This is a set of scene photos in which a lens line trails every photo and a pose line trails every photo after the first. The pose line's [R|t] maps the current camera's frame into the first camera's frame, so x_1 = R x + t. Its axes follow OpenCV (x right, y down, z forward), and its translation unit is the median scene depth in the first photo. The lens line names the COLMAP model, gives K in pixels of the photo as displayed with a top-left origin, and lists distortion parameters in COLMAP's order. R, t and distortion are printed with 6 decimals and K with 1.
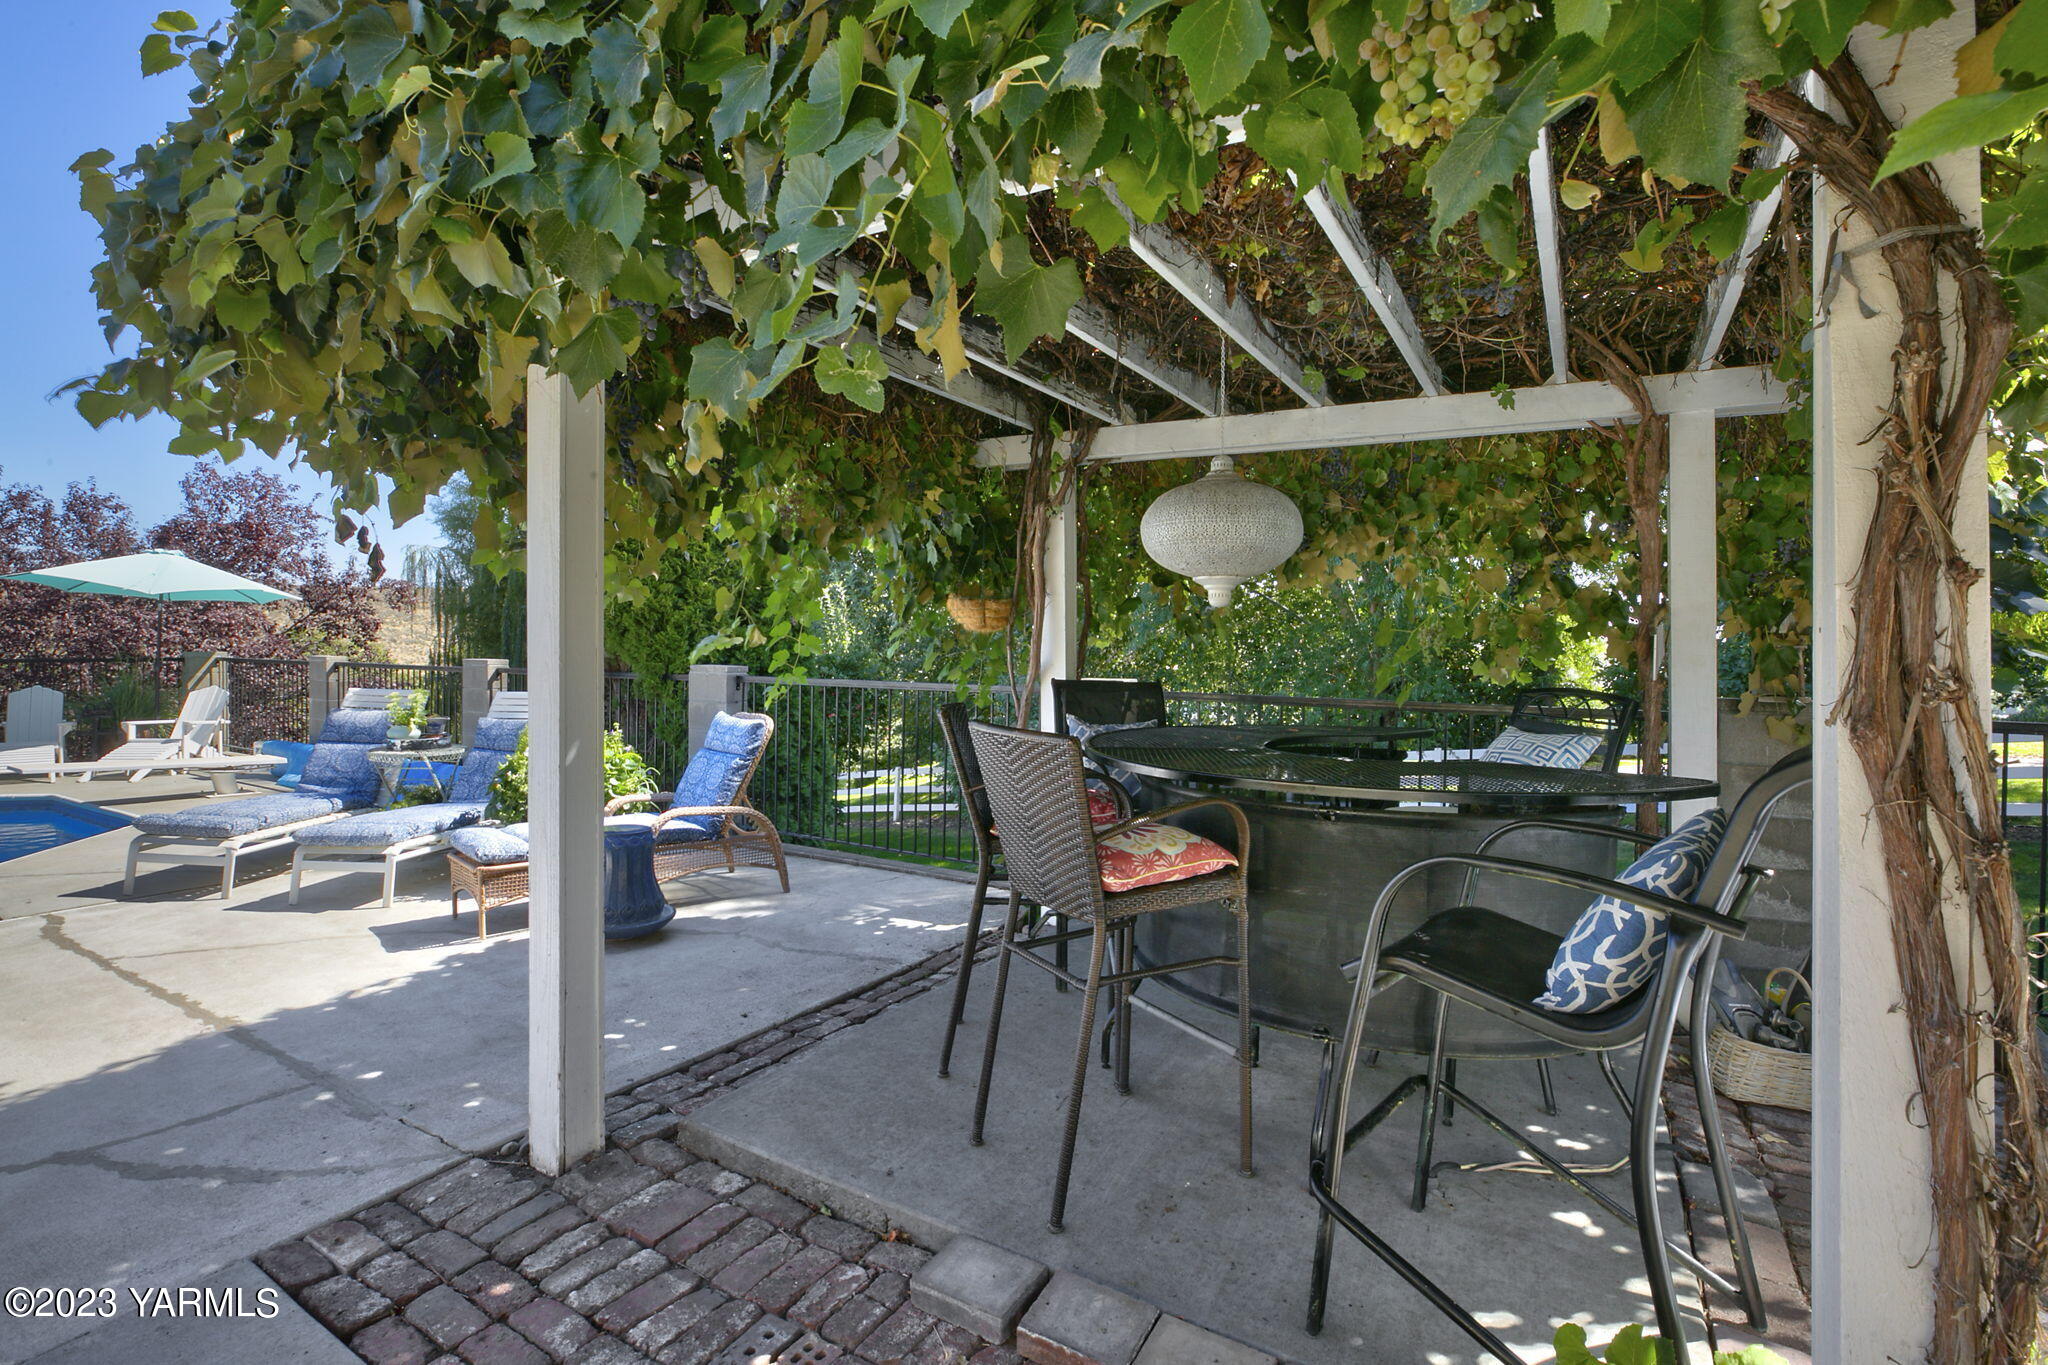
lens RADIAL K [[945.3, 0, 1020.7], [0, 945.3, 661.7], [0, 0, 1]] dist [-0.028460, 0.001958]
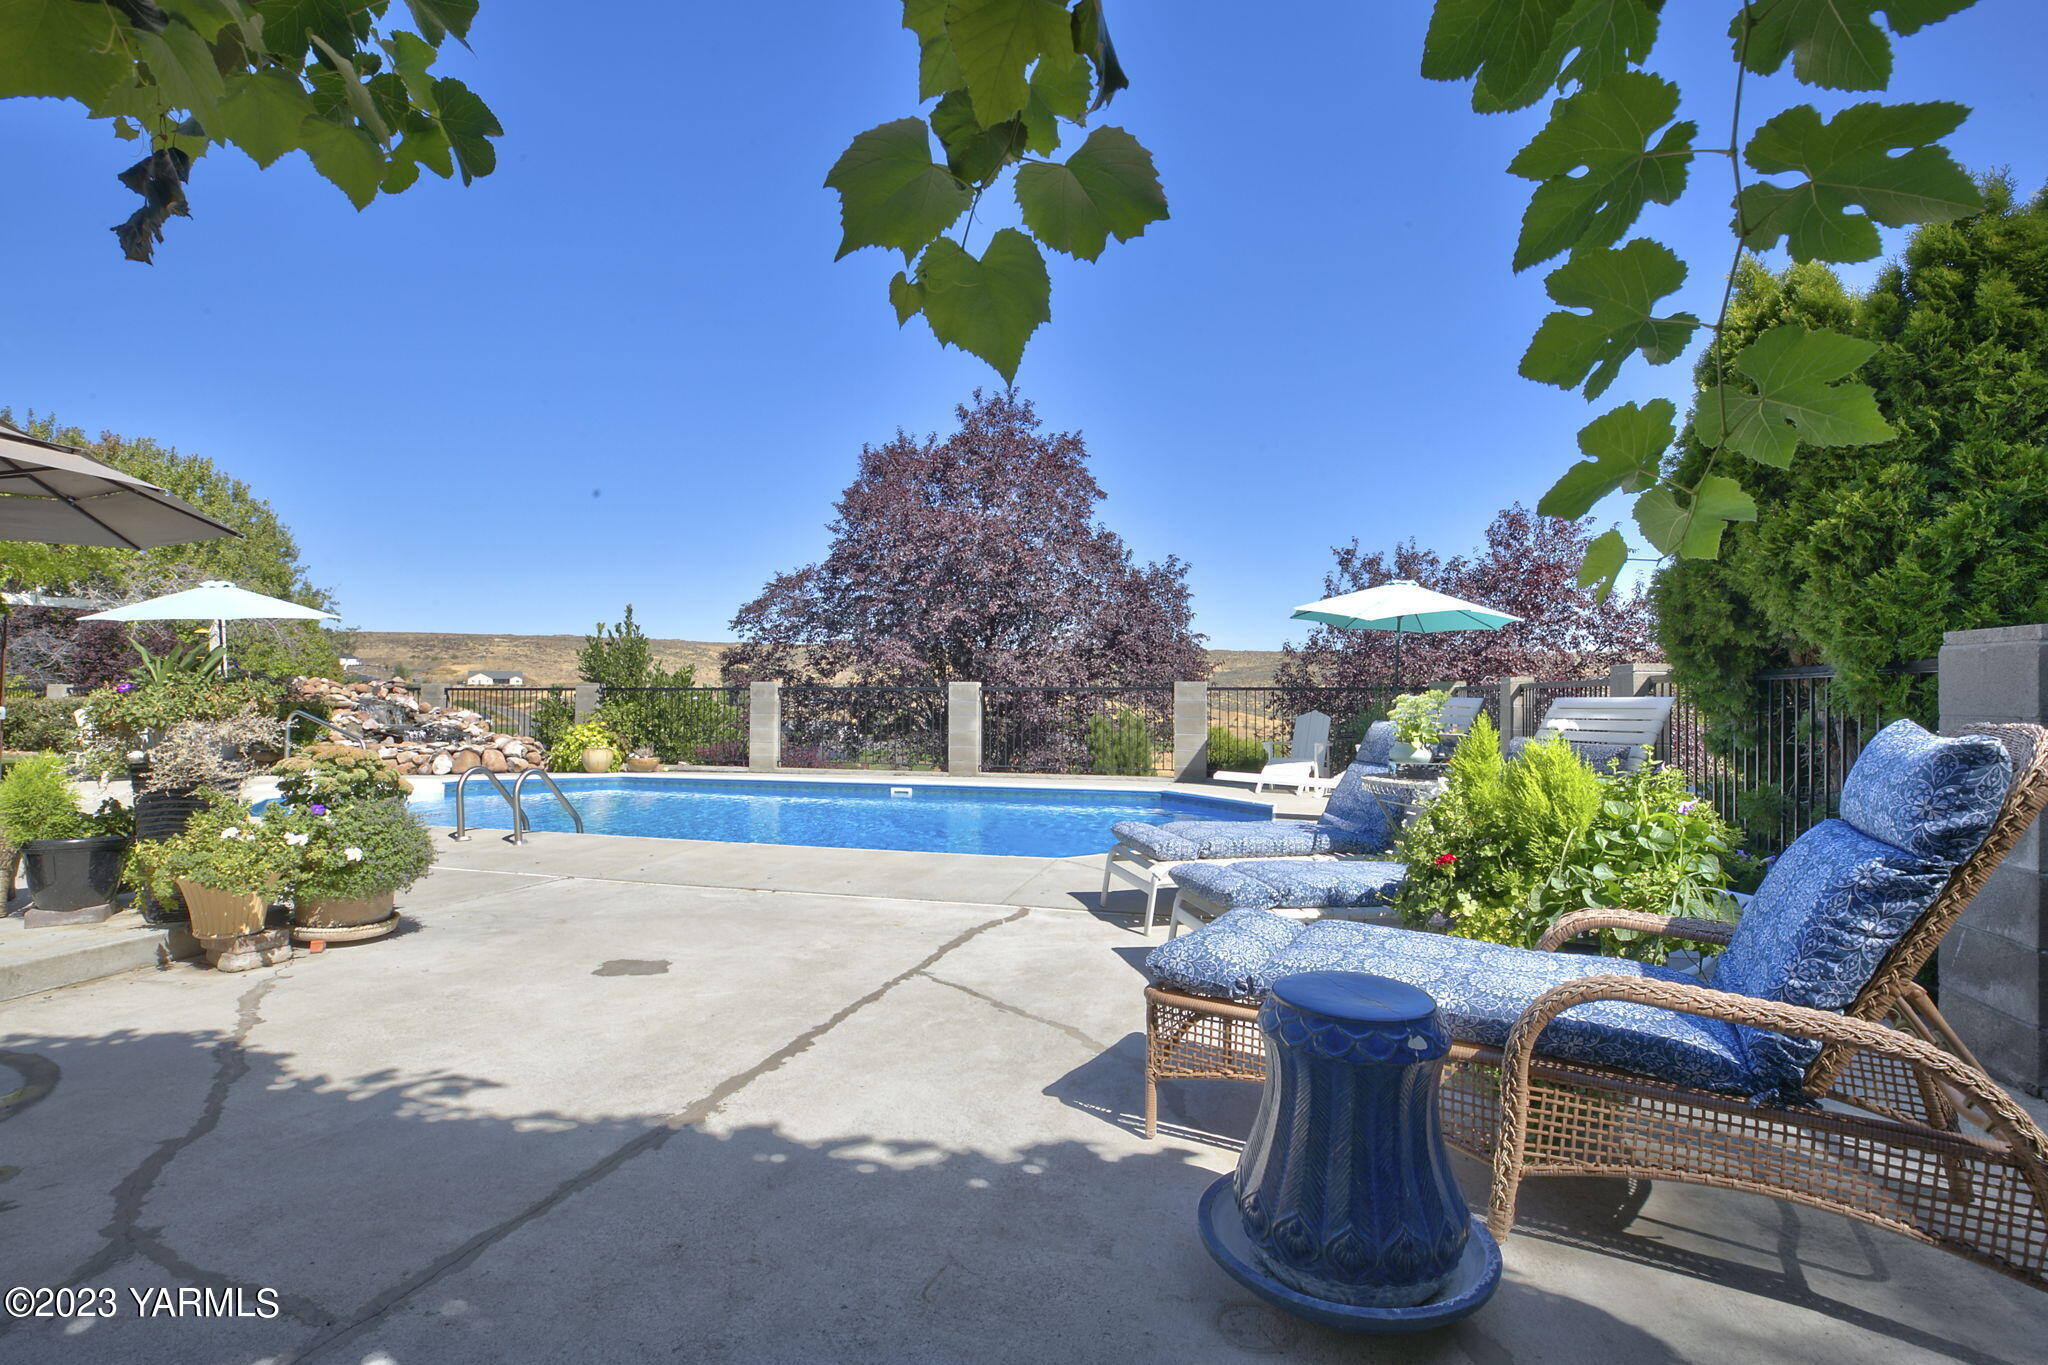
lens RADIAL K [[945.3, 0, 1003.1], [0, 945.3, 677.0], [0, 0, 1]] dist [-0.028460, 0.001958]
pose [[0.259776, -0.030551, -0.965185, -0.083227], [-0.013283, 0.999292, -0.035205, 0.059016], [0.965577, 0.021966, 0.259186, 0.650922]]
